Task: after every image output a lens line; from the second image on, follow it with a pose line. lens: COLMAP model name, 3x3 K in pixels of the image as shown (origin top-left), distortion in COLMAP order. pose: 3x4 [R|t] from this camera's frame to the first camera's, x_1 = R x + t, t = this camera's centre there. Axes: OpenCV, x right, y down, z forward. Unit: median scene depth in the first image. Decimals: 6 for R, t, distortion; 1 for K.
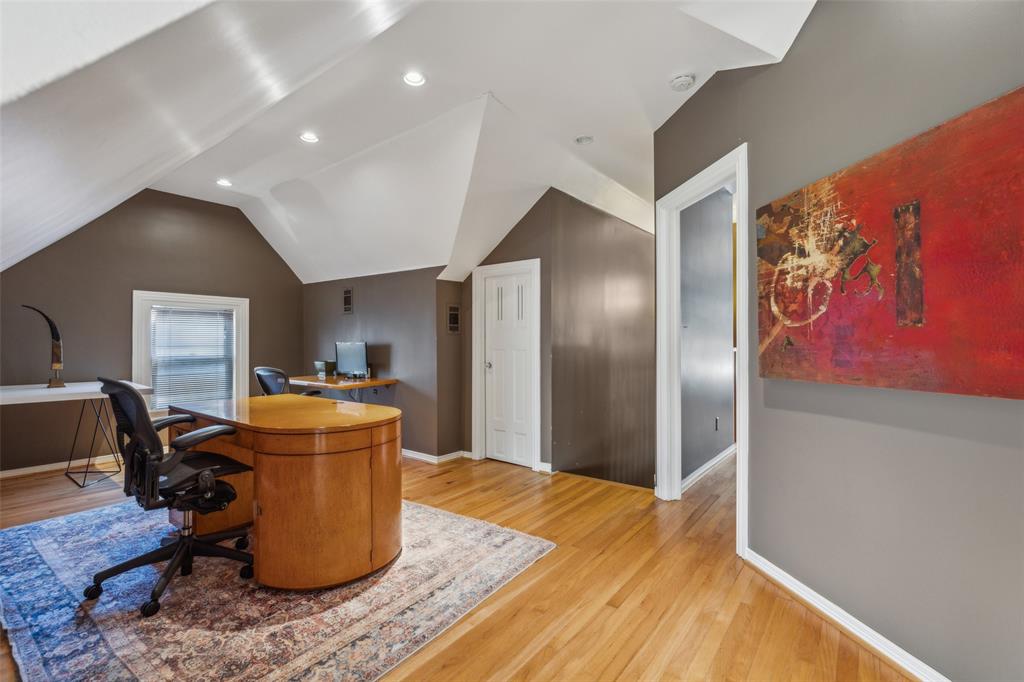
lens RADIAL K [[466.0, 0, 511.4], [0, 466.0, 341.2], [0, 0, 1]] dist [0.007485, -0.000024]
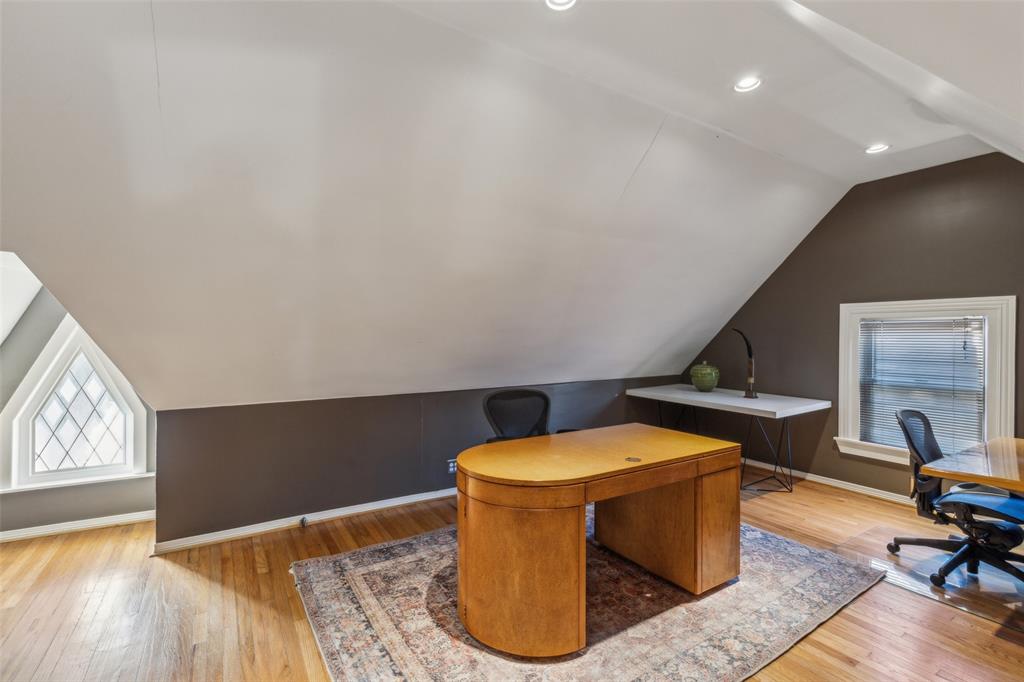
lens RADIAL K [[466.0, 0, 513.7], [0, 466.0, 338.0], [0, 0, 1]] dist [0.007485, -0.000024]
pose [[-0.357302, 0.010583, -0.933929, 0.630664], [0.006095, 0.999941, 0.008999, -0.122699], [0.933969, -0.002477, -0.357346, 1.646827]]
